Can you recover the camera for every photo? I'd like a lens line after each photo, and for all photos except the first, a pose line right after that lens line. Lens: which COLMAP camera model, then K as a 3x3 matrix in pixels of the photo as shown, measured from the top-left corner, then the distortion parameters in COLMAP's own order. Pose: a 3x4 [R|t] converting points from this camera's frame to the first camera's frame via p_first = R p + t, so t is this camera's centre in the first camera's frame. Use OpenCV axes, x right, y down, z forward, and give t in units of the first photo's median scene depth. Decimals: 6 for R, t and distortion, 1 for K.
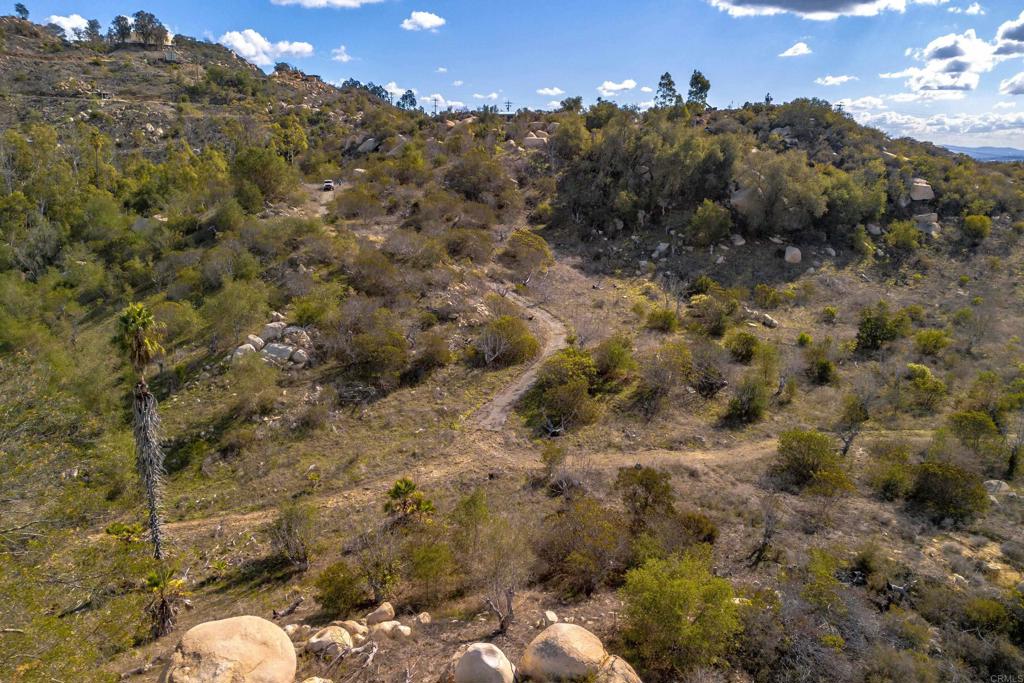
lens RADIAL K [[739.8, 0, 516.4], [0, 739.8, 340.6], [0, 0, 1]] dist [0.106548, -0.122886]
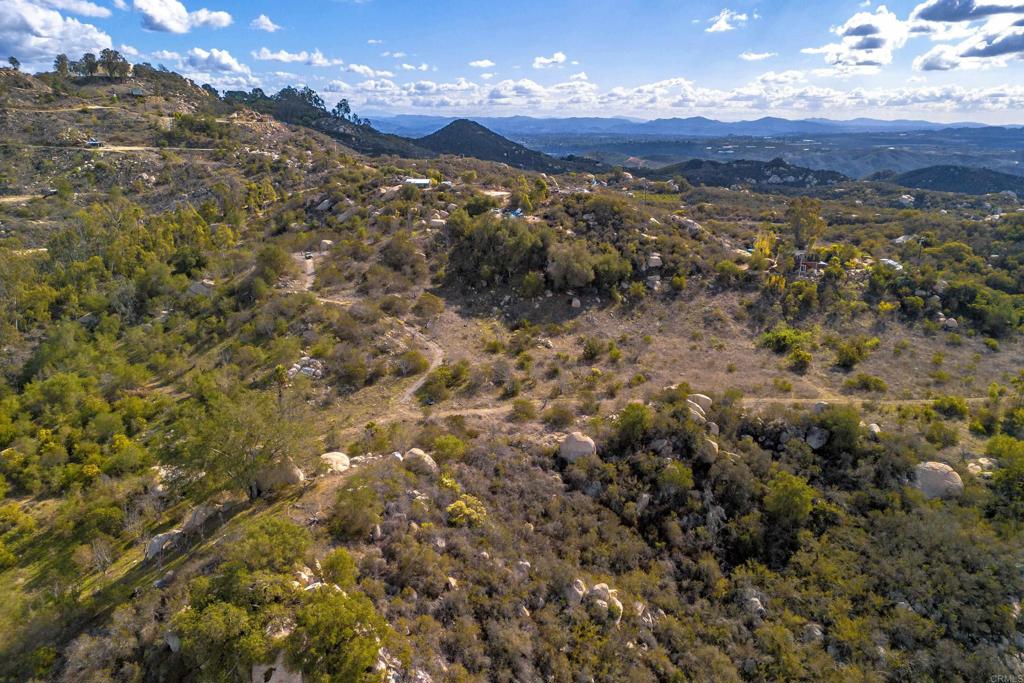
lens RADIAL K [[805.8, 0, 533.0], [0, 805.8, 343.6], [0, 0, 1]] dist [0.098006, -0.156081]
pose [[0.996011, -0.022970, 0.086228, 0.091863], [0.018908, 0.998686, 0.047635, -0.110503], [-0.087209, -0.045815, 0.995136, -0.946148]]
